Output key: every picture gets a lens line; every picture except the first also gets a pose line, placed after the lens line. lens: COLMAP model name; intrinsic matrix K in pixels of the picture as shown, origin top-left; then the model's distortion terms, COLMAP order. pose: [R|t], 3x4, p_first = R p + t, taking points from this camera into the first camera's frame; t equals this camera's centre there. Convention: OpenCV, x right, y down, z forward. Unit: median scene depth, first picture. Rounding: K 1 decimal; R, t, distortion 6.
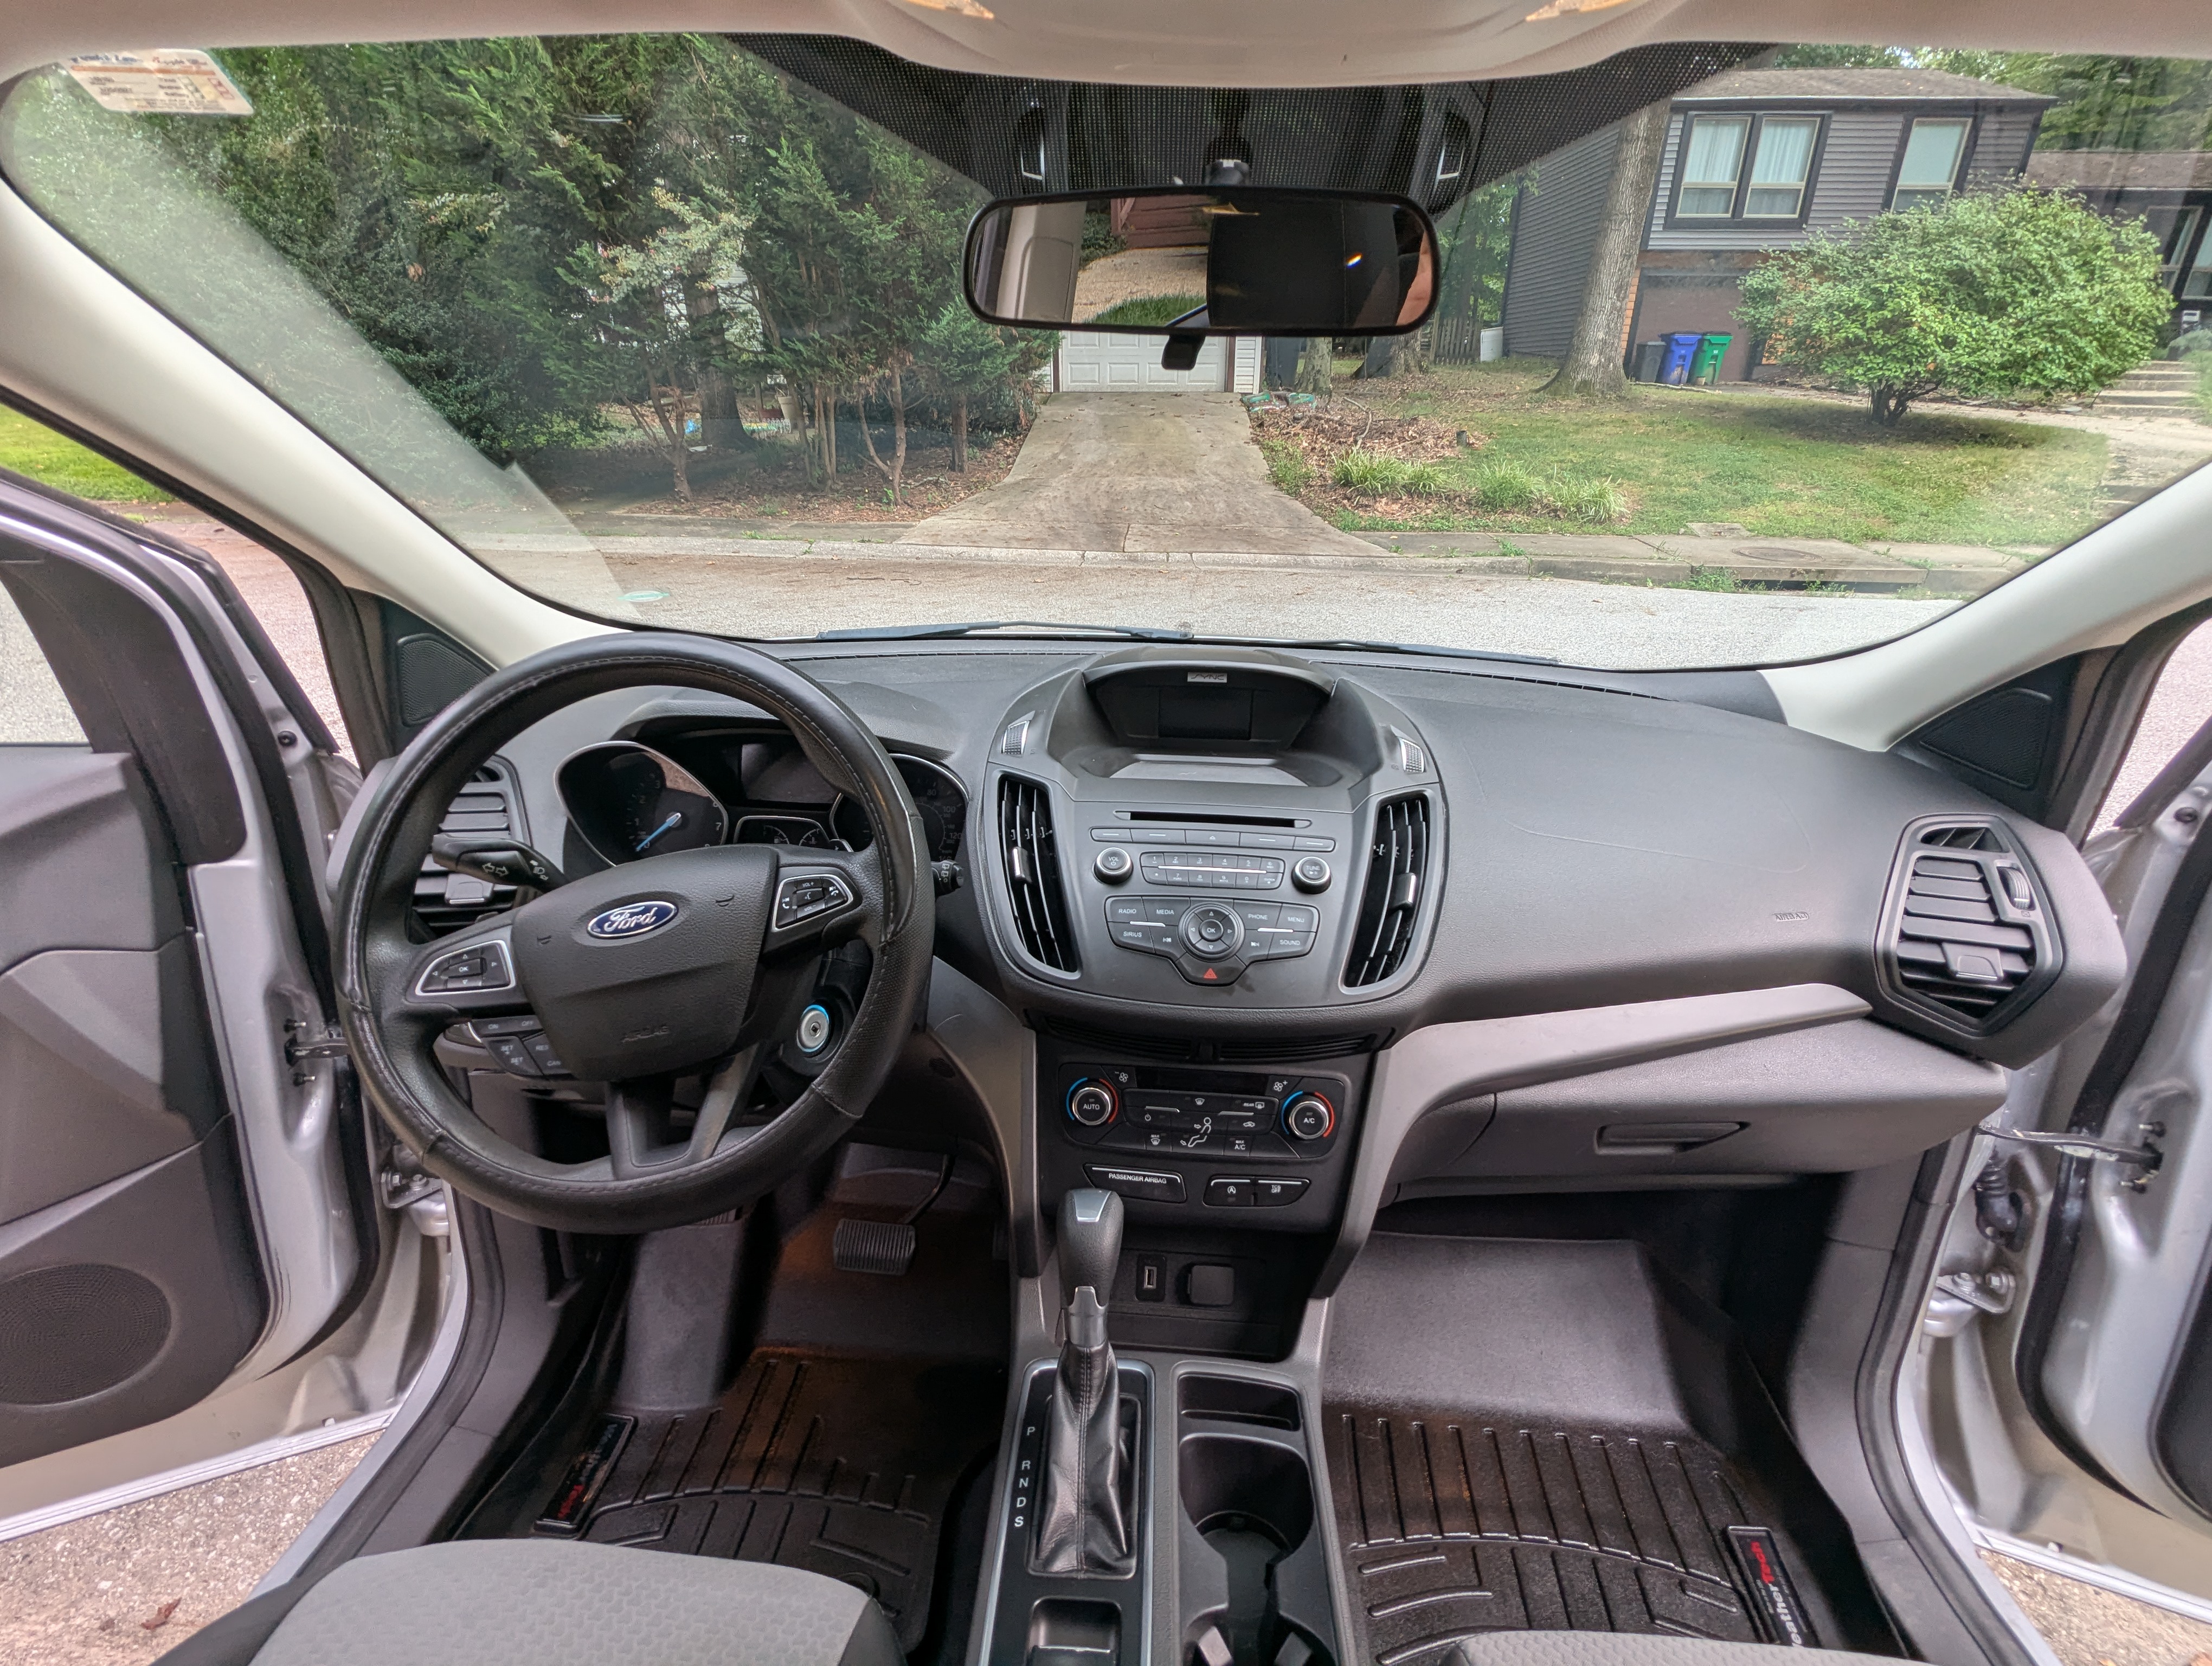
lens RADIAL K [[1051.7, 0, 1104.2], [0, 1051.7, 841.0], [0, 0, 1]] dist [0.000663, -0.000584]
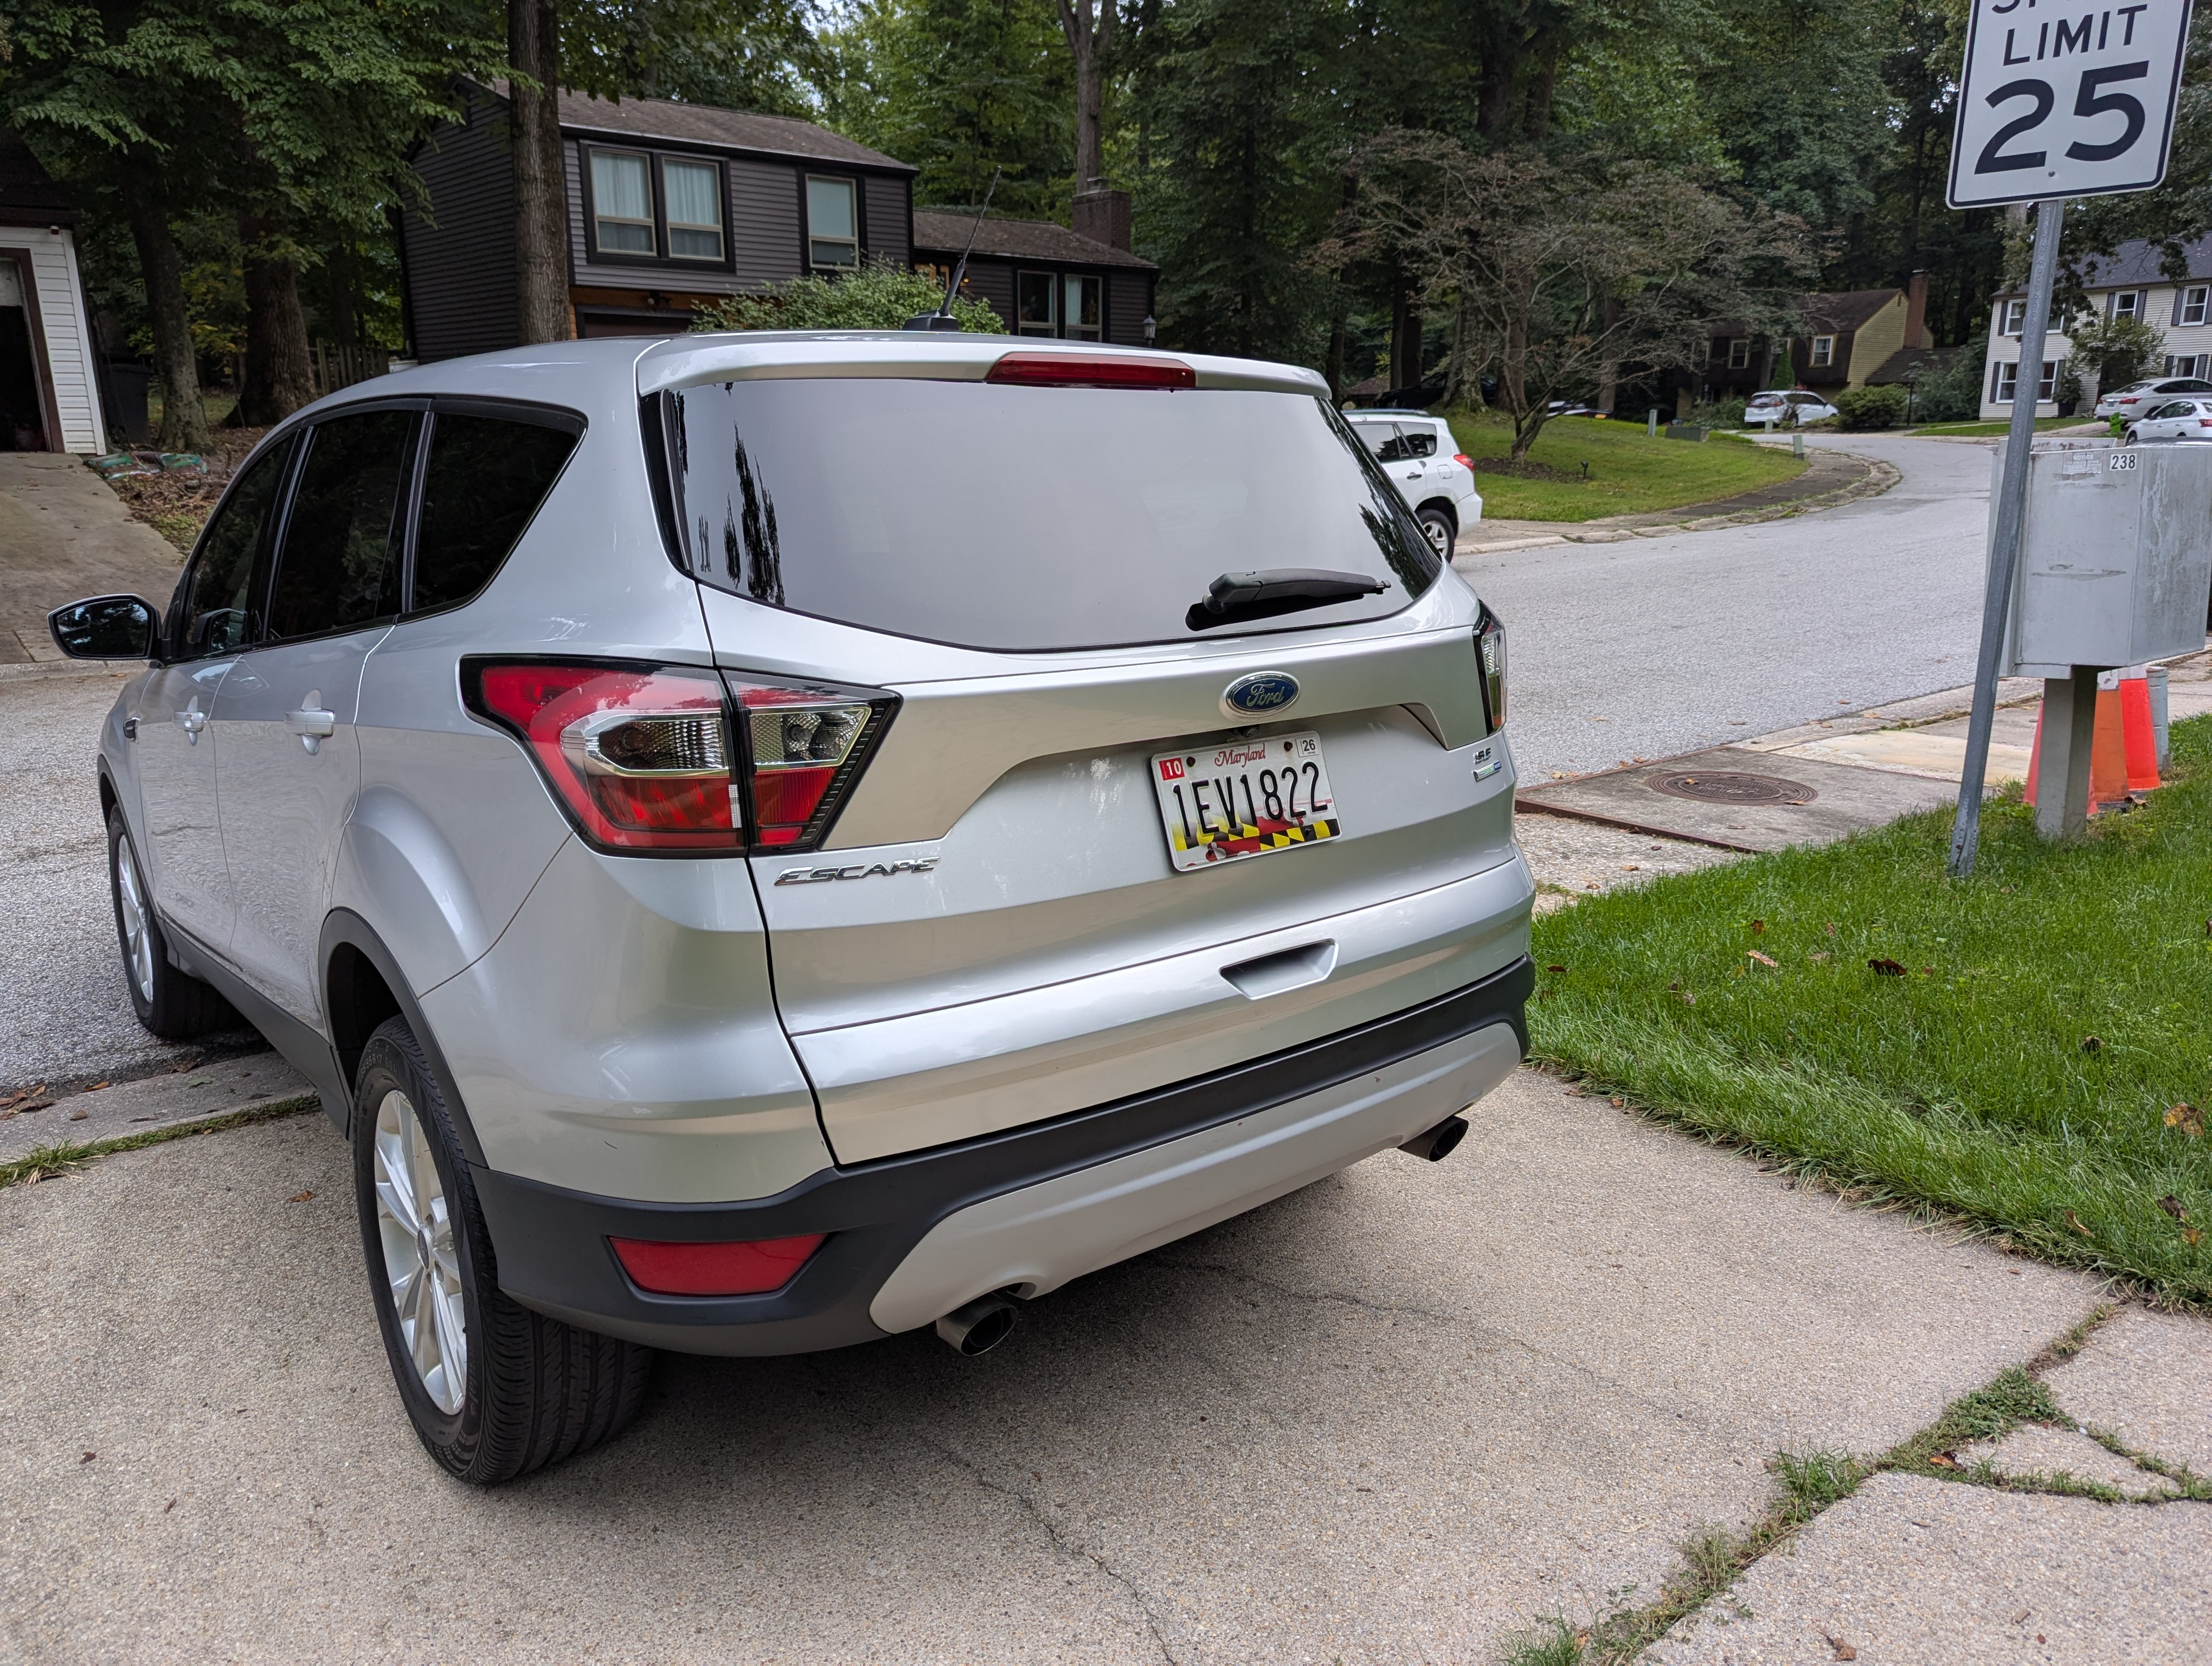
lens RADIAL K [[1570.7, 0, 1120.8], [0, 1570.7, 804.9], [0, 0, 1]] dist [0.049541, -0.045373]
pose [[0.736407, -0.166544, 0.655720, -1.448976], [0.275503, 0.959044, -0.065820, 1.023535], [-0.617902, 0.229123, 0.752130, -2.914088]]
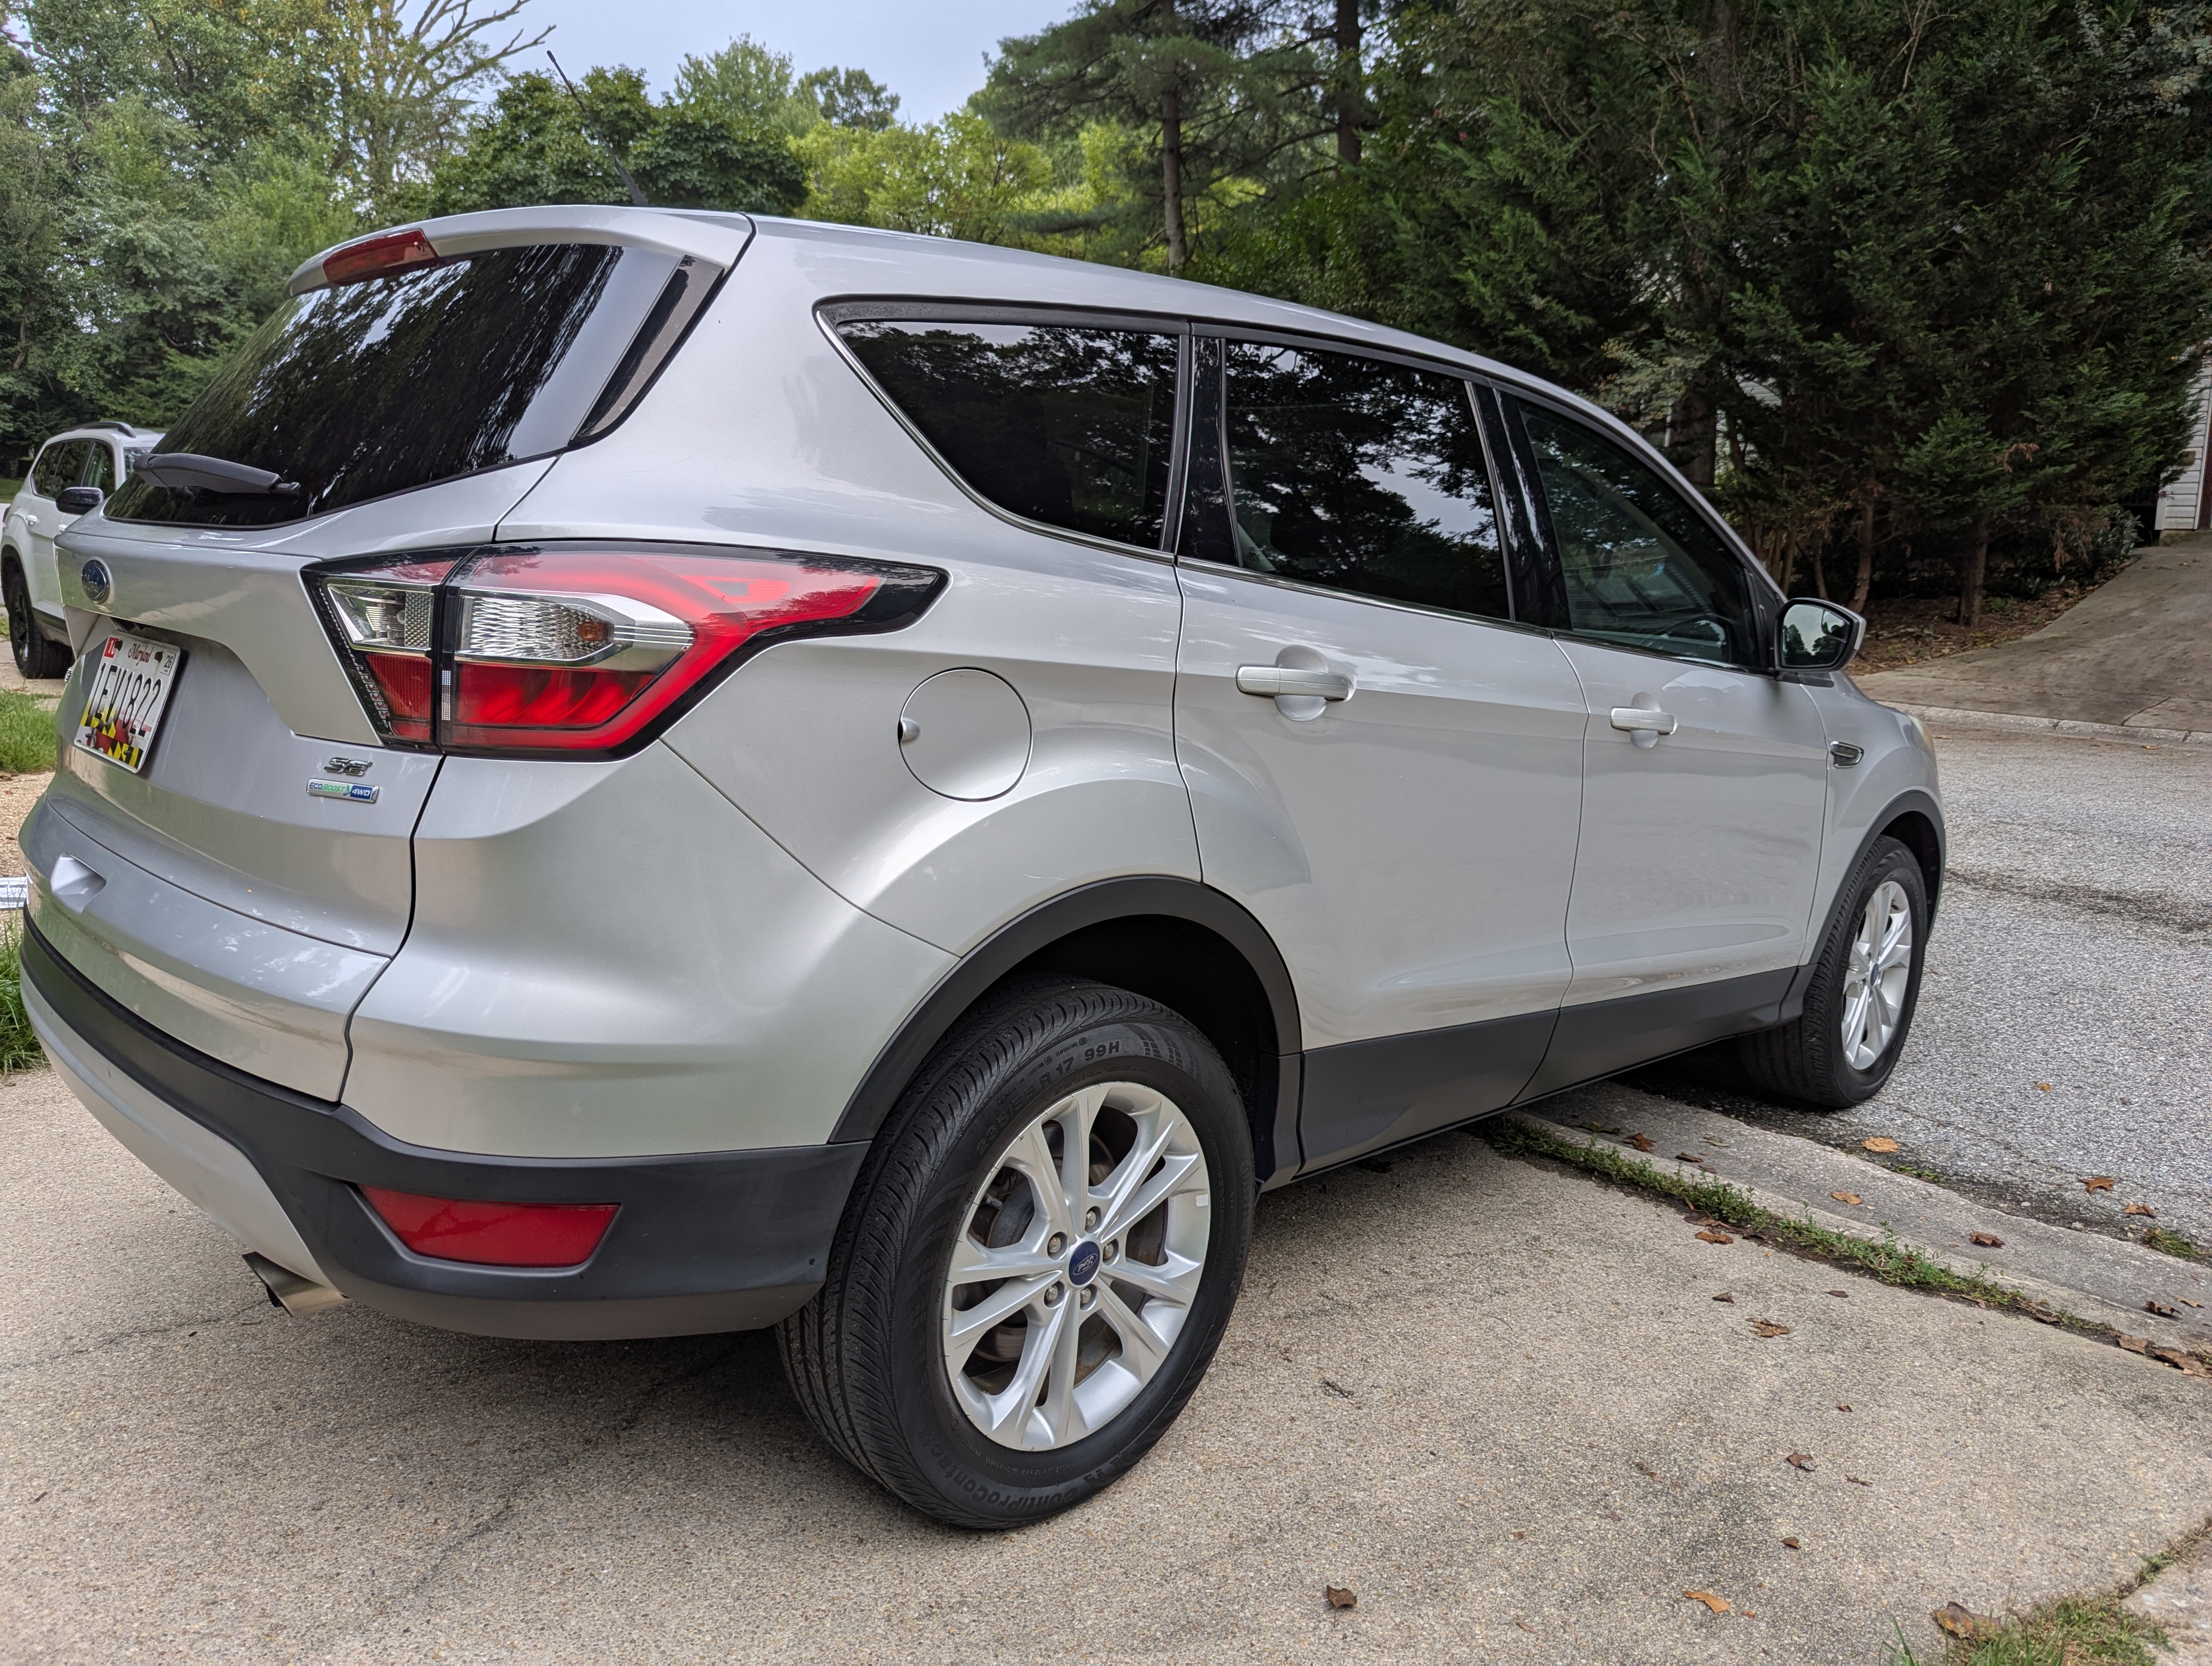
lens RADIAL K [[1570.7, 0, 1102.1], [0, 1570.7, 801.7], [0, 0, 1]] dist [0.049541, -0.045373]
pose [[0.746162, 0.118690, -0.655099, 1.819663], [-0.267752, 0.954395, -0.132055, 0.991835], [0.609550, 0.273938, 0.743913, -2.215959]]
